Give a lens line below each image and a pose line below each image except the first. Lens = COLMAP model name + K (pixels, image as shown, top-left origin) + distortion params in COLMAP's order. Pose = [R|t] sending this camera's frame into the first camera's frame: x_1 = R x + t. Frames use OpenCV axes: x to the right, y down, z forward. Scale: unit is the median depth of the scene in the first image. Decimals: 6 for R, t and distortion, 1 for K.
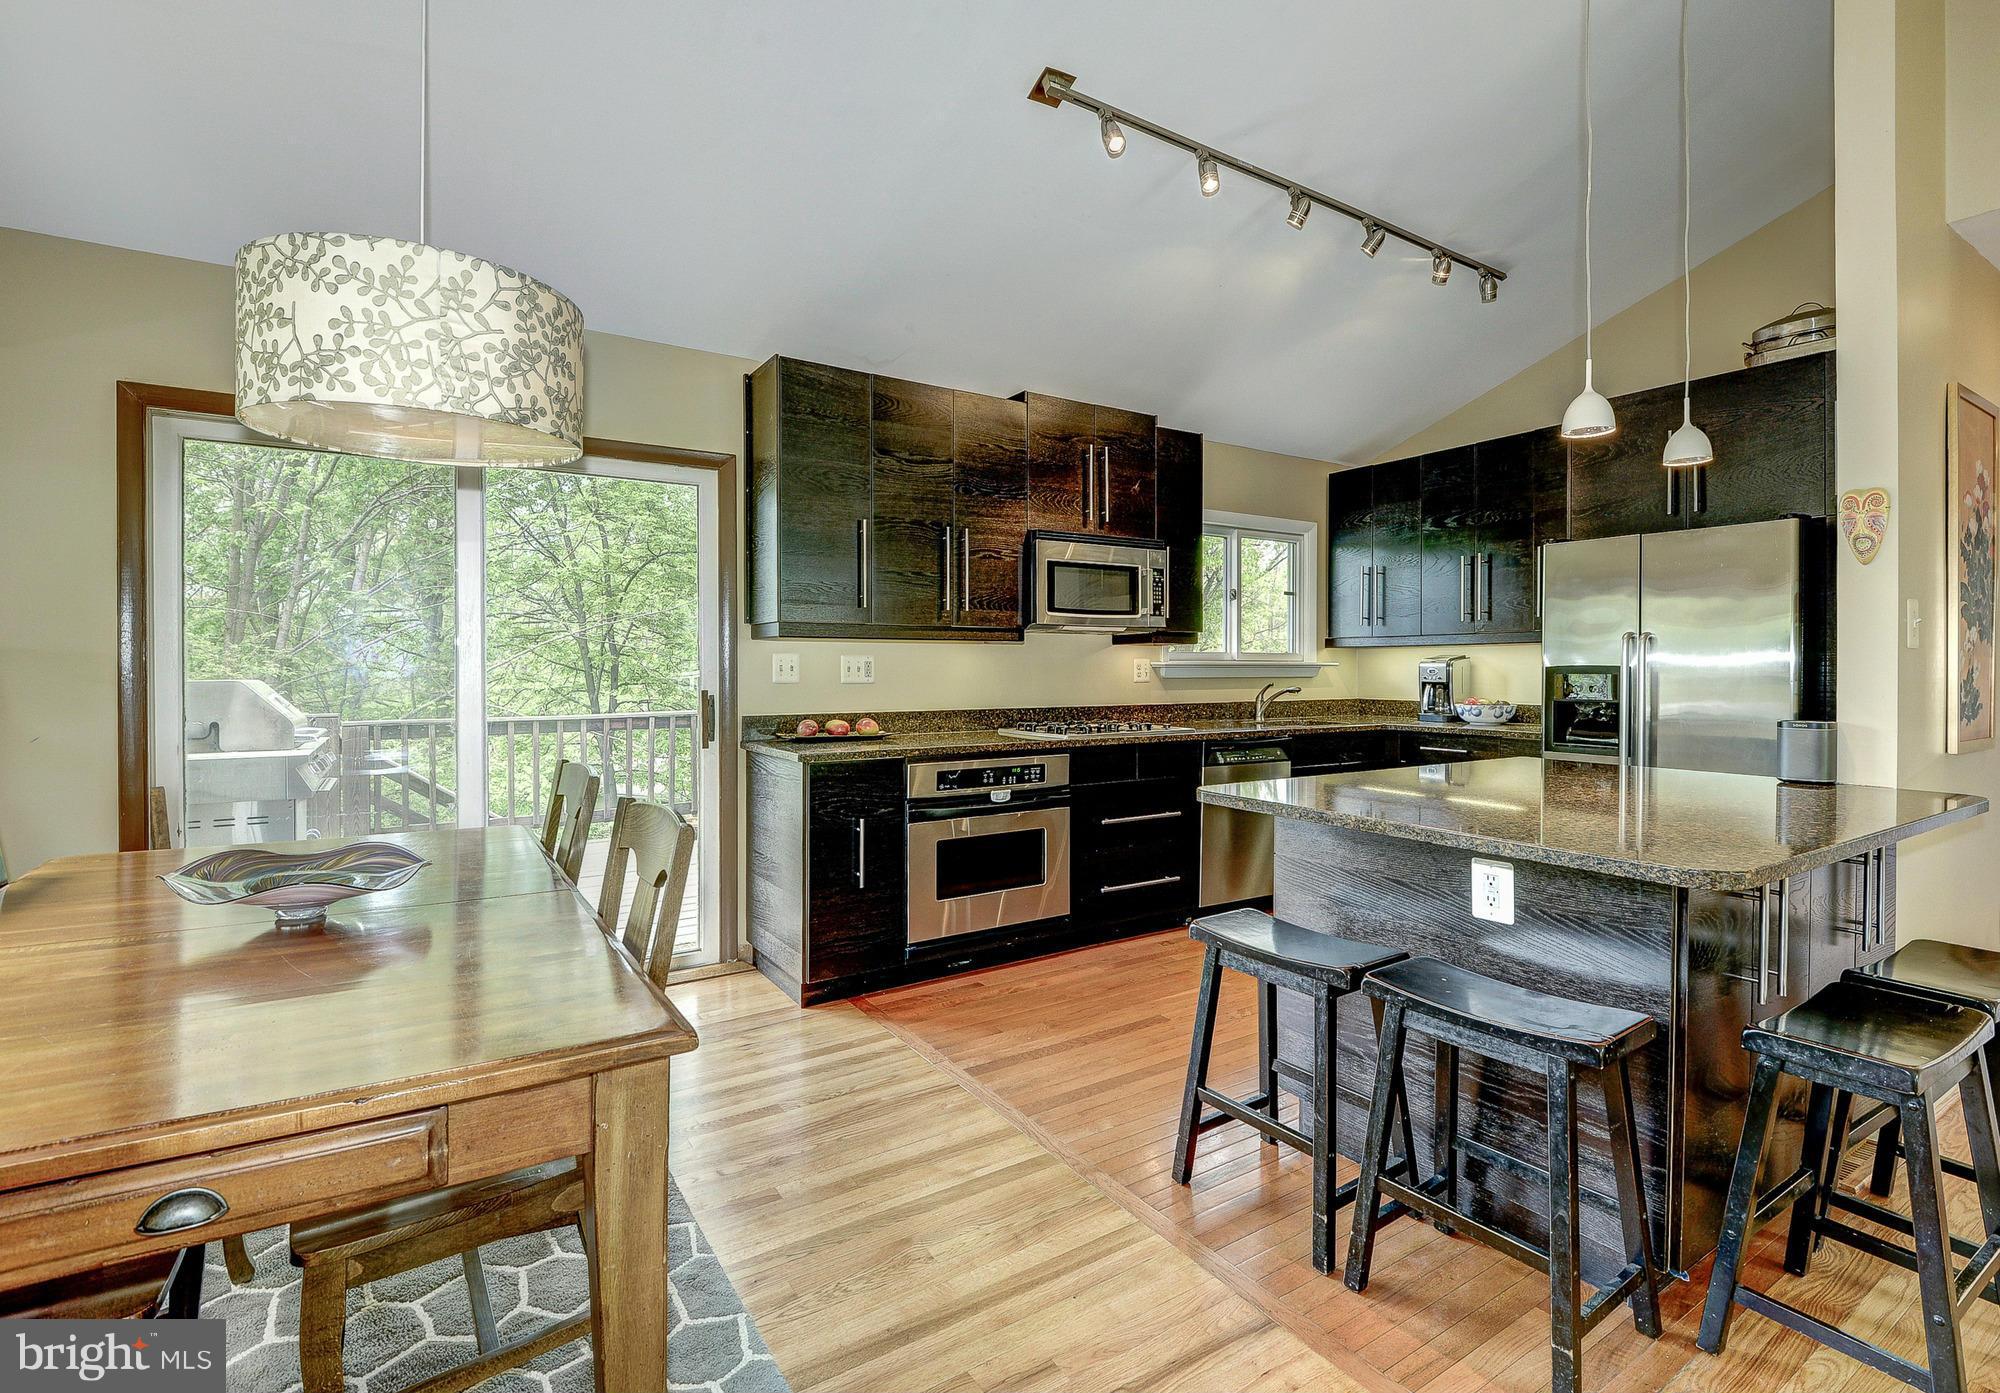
lens RADIAL K [[927.8, 0, 992.7], [0, 927.8, 673.9], [0, 0, 1]] dist [0.002261, -0.015720]
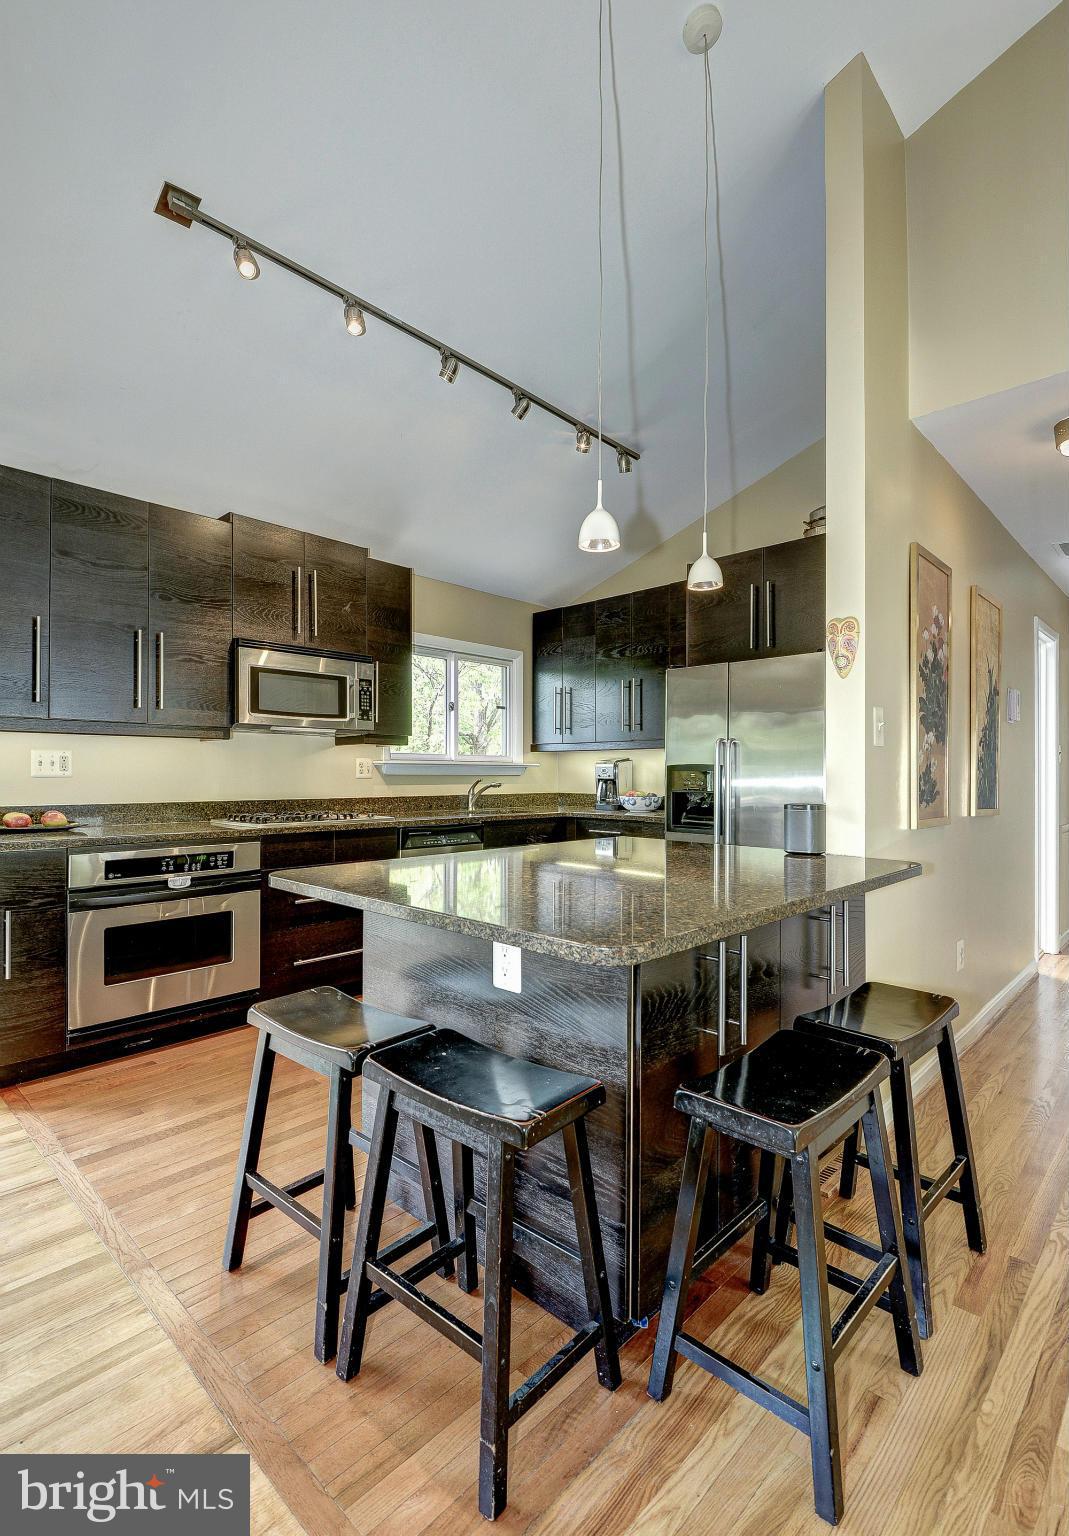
lens RADIAL K [[716.0, 0, 534.5], [0, 716.0, 768.0], [0, 0, 1]] dist [0.003386, -0.017131]
pose [[0.969755, 0.004575, 0.244037, 0.198254], [-0.001076, 0.999895, -0.014469, 0.011694], [-0.244077, 0.013769, 0.969658, 0.100882]]
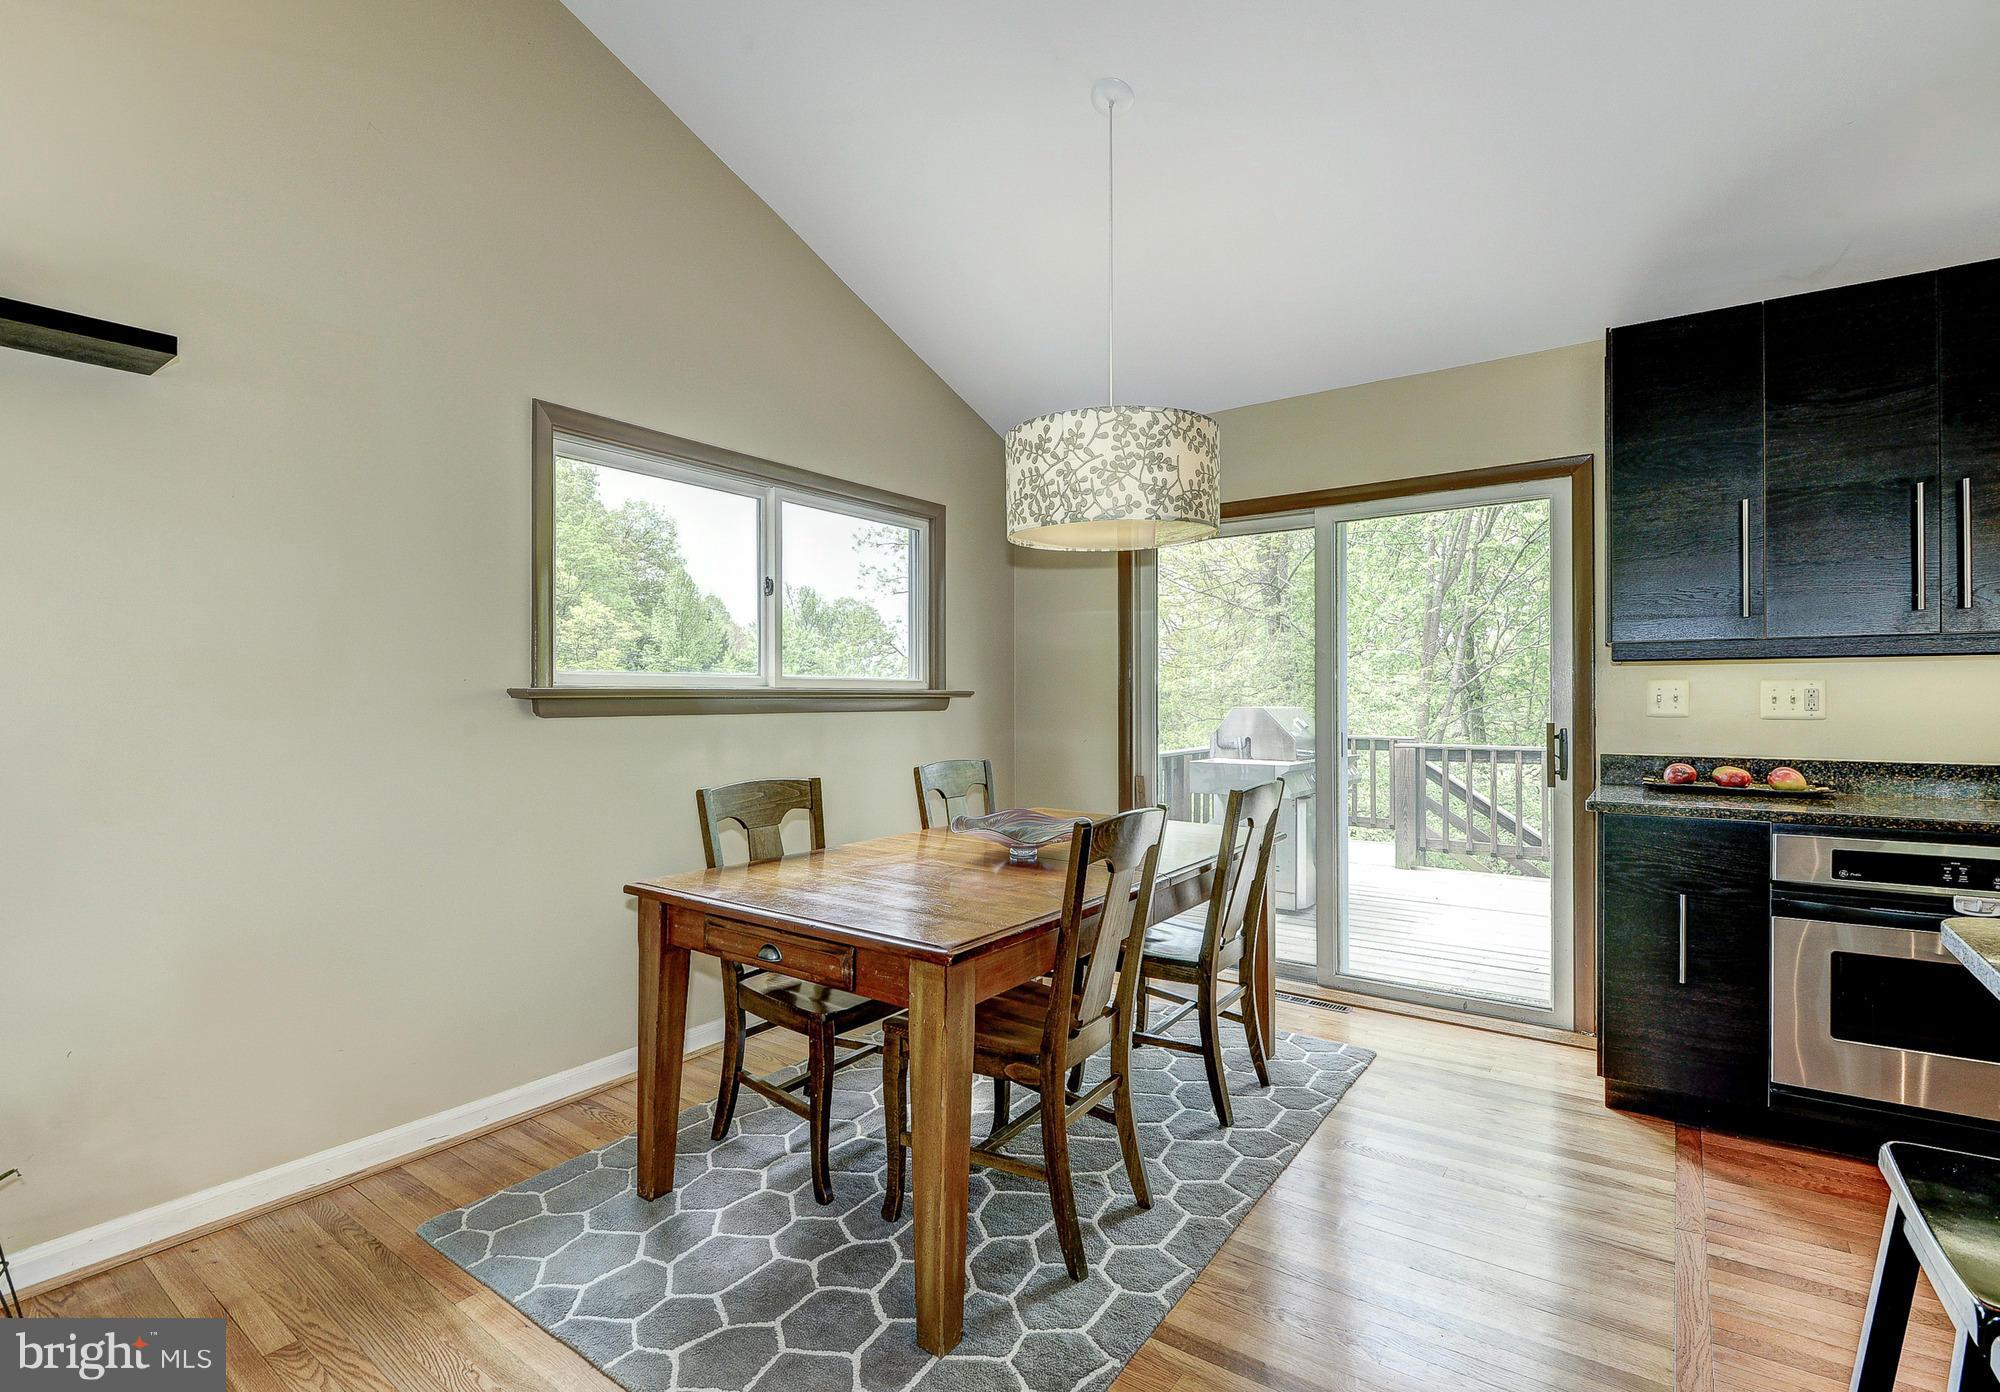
lens RADIAL K [[932.3, 0, 1011.0], [0, 932.3, 691.5], [0, 0, 1]] dist [0.003386, -0.017131]
pose [[0.367080, -0.004856, -0.930177, 0.333050], [-0.005936, 0.999954, -0.007562, -0.002842], [0.930170, 0.008297, 0.367035, 0.172041]]
